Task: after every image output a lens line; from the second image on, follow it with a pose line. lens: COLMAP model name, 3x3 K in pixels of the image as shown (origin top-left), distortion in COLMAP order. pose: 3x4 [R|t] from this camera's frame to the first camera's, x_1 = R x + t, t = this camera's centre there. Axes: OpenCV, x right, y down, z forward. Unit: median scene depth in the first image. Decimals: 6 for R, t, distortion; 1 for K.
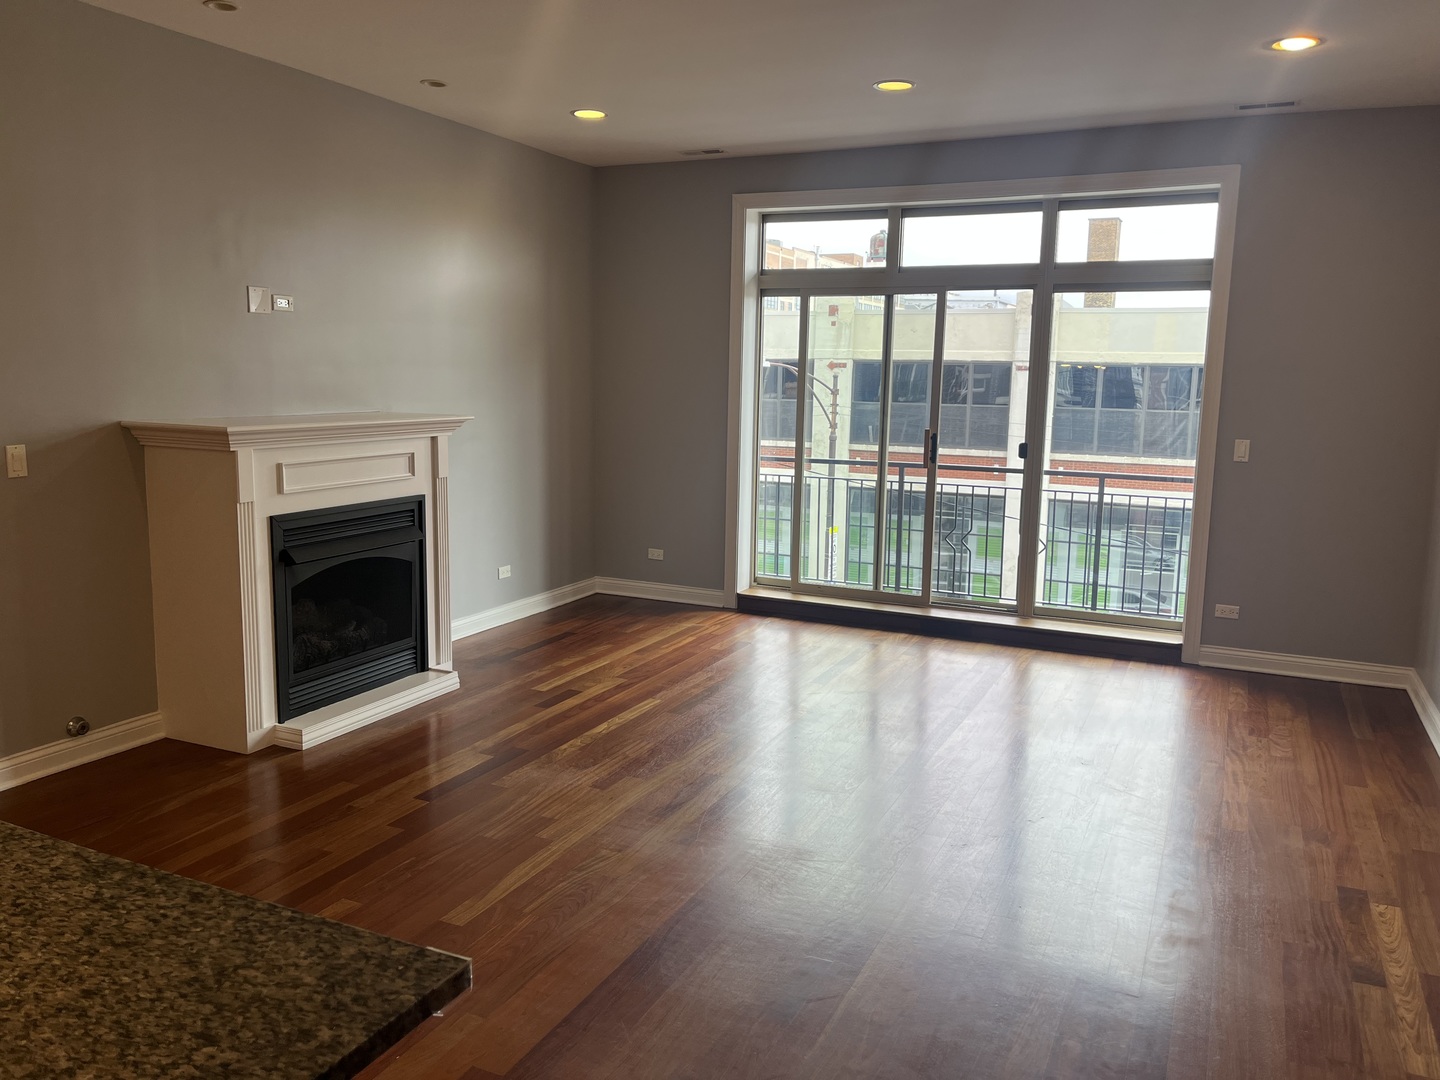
lens RADIAL K [[1109.2, 0, 725.1], [0, 1109.2, 537.7], [0, 0, 1]] dist [0.068697, -0.059422]
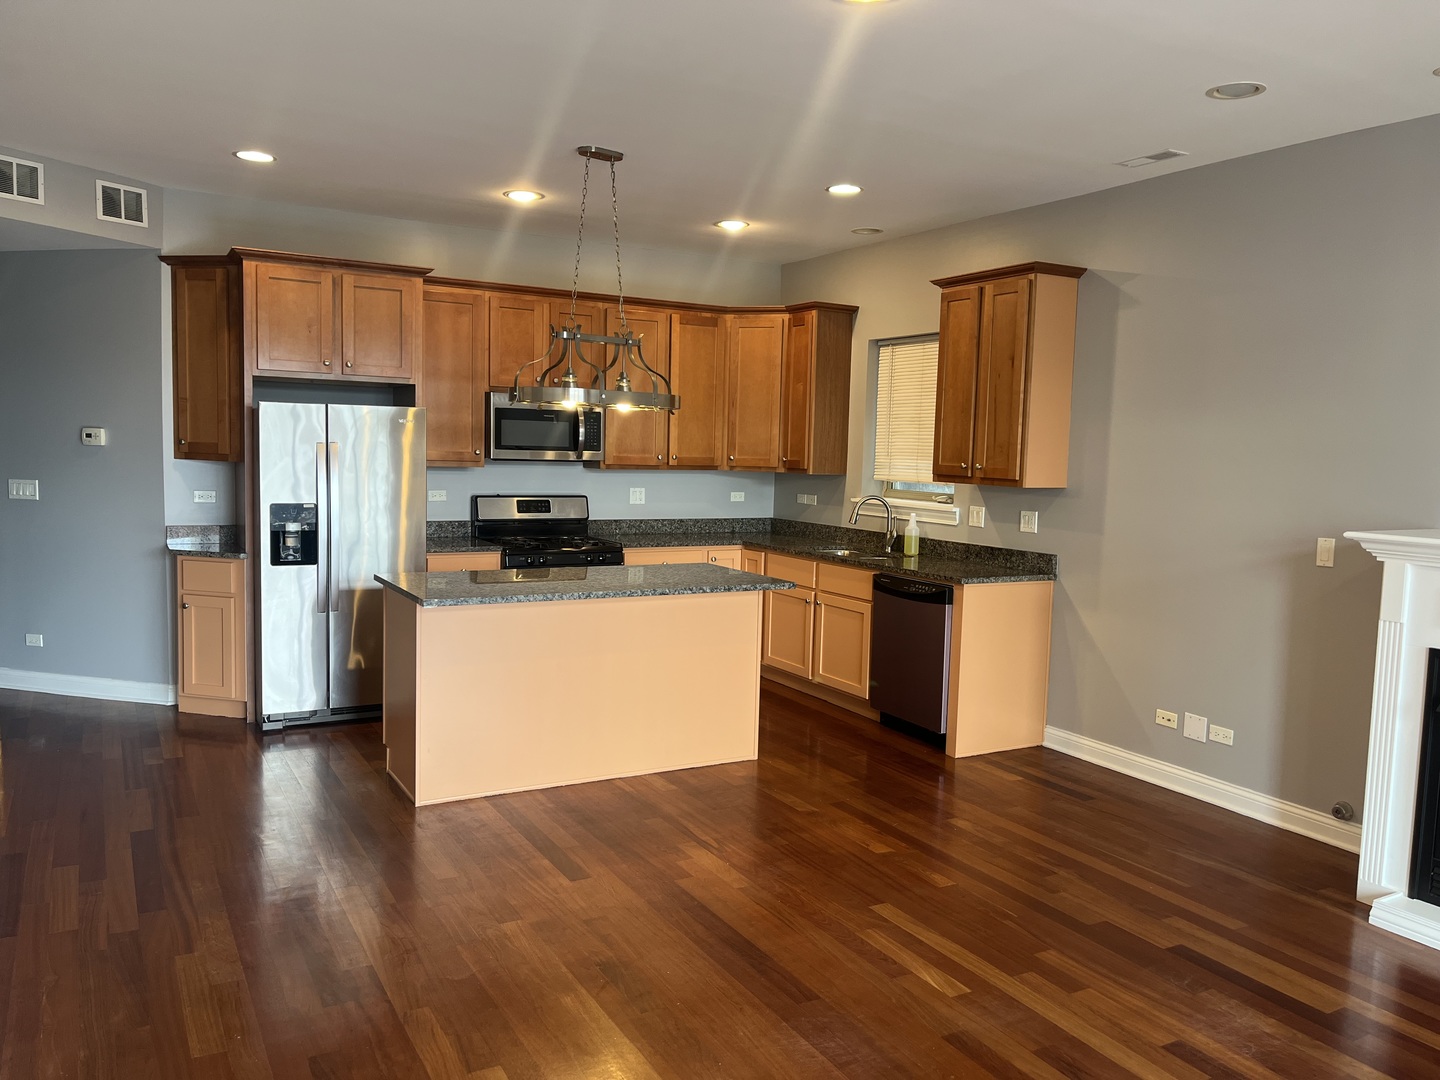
lens RADIAL K [[1109.2, 0, 725.1], [0, 1109.2, 537.7], [0, 0, 1]] dist [0.068697, -0.059422]
pose [[-0.578983, 0.034399, -0.814613, 0.498817], [-0.160796, 0.974670, 0.155444, -0.124413], [0.799326, 0.220986, -0.558787, 0.883991]]
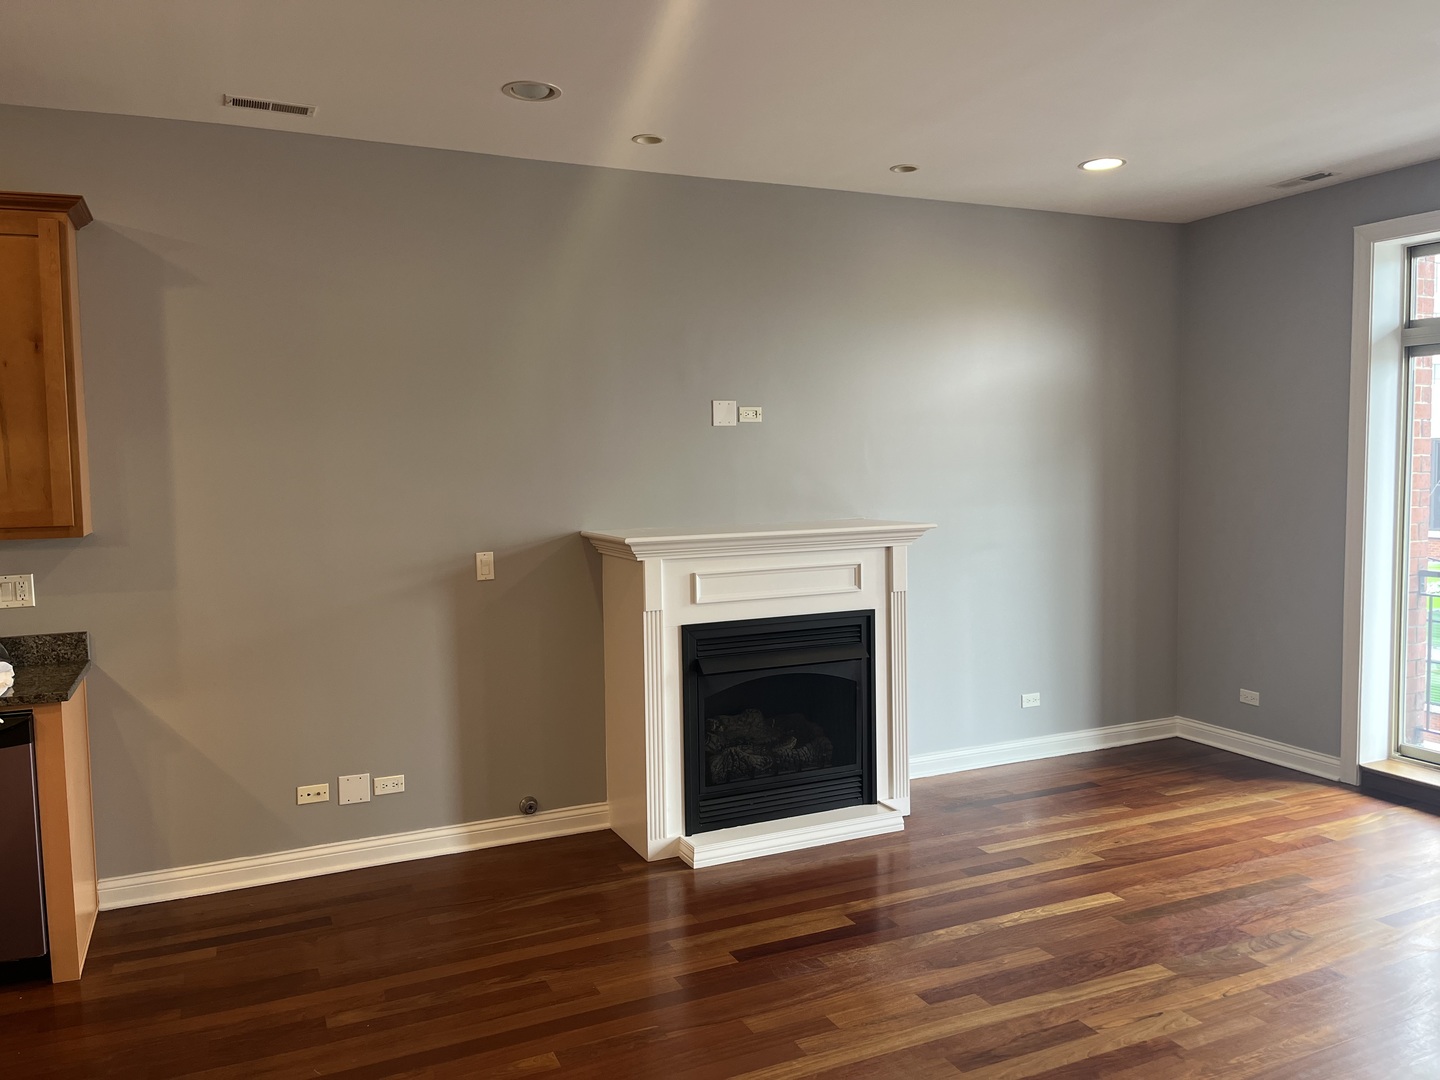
lens RADIAL K [[1109.2, 0, 725.1], [0, 1109.2, 537.7], [0, 0, 1]] dist [0.068697, -0.059422]
pose [[0.762159, 0.013643, -0.647247, 0.230503], [-0.066917, 0.996083, -0.057802, -0.036585], [0.643923, 0.087366, 0.760086, 0.222161]]
